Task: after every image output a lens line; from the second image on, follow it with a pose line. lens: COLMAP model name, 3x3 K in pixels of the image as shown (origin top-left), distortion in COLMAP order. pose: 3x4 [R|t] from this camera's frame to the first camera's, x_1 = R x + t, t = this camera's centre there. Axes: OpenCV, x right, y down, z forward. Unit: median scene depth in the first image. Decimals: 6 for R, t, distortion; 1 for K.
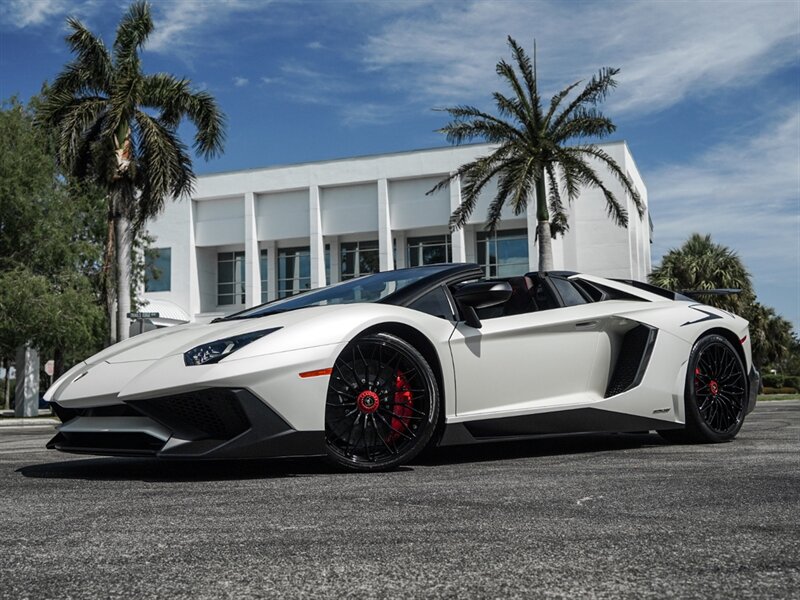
lens RADIAL K [[1008.7, 0, 413.9], [0, 1008.7, 300.1], [0, 0, 1]] dist [0.001279, 0.012168]
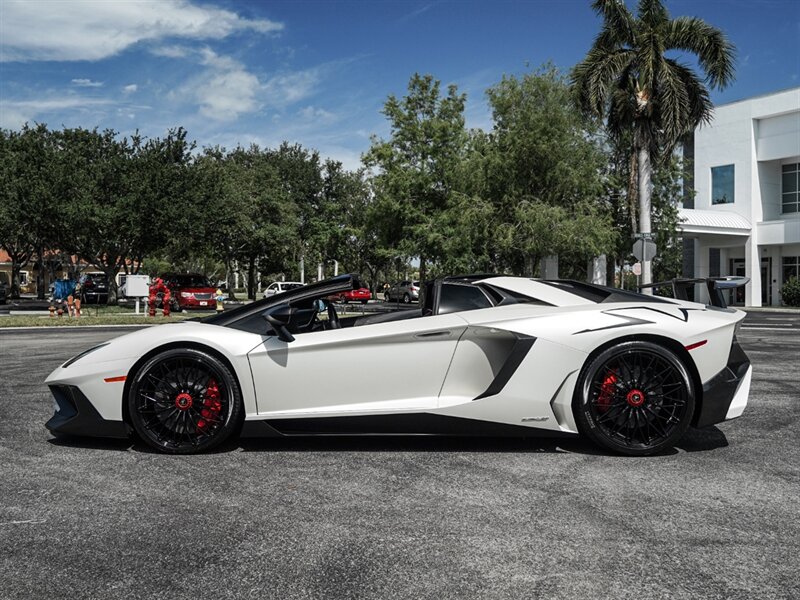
lens RADIAL K [[835.3, 0, 400.0], [0, 835.3, 300.0], [0, 0, 1]] dist [-0.008979, 0.009586]
pose [[0.749209, 0.037394, -0.661277, 0.151005], [0.042957, 0.993560, 0.104853, -0.022164], [0.660939, -0.106964, 0.742778, 0.066859]]
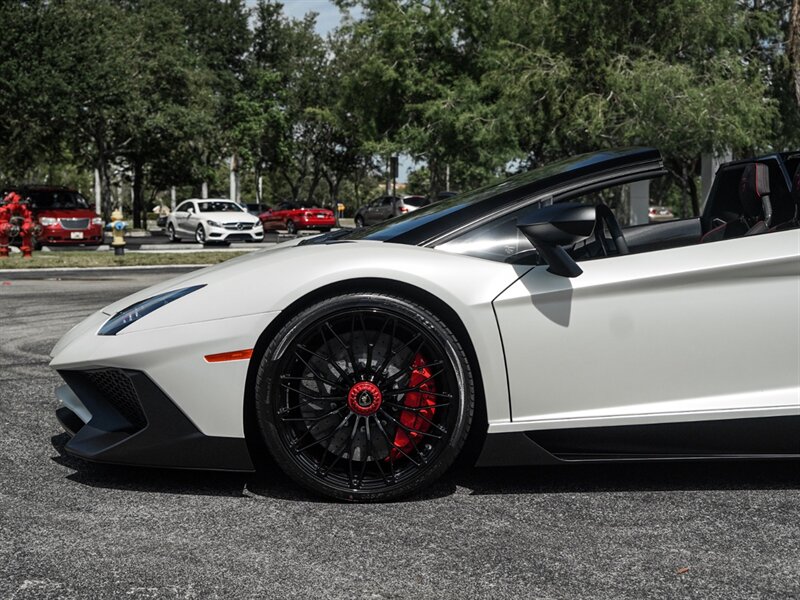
lens RADIAL K [[1325.7, 0, 350.3], [0, 1325.7, 297.9], [0, 0, 1]] dist [0.009198, -0.006610]
pose [[0.754864, 0.060449, -0.653090, 0.088970], [0.055237, 0.986347, 0.155139, -0.016548], [0.653551, -0.153184, 0.741219, 0.061365]]
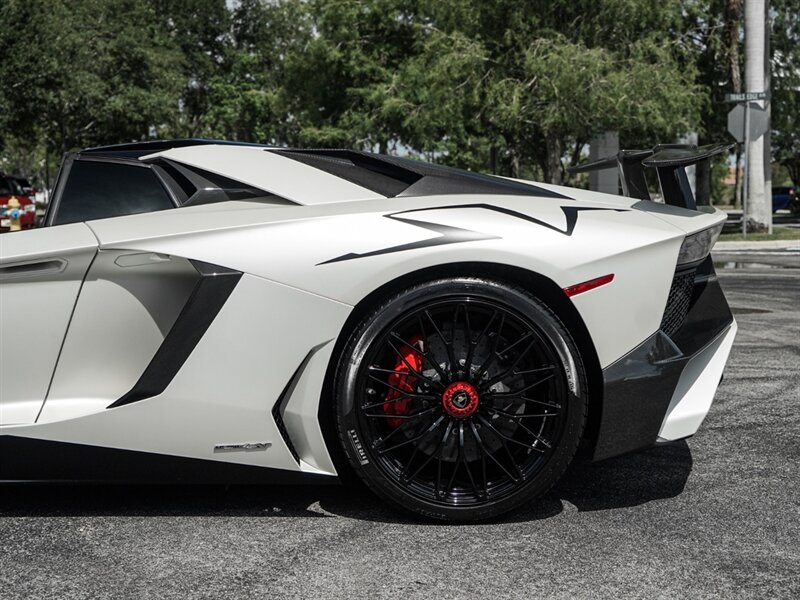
lens RADIAL K [[1360.9, 0, 400.0], [0, 1360.9, 300.0], [0, 0, 1]] dist [0.015104, -0.043832]
pose [[0.749455, 0.071016, -0.658236, 0.155766], [0.051617, 0.984936, 0.165033, -0.012753], [0.660040, -0.157661, 0.734500, 0.129923]]
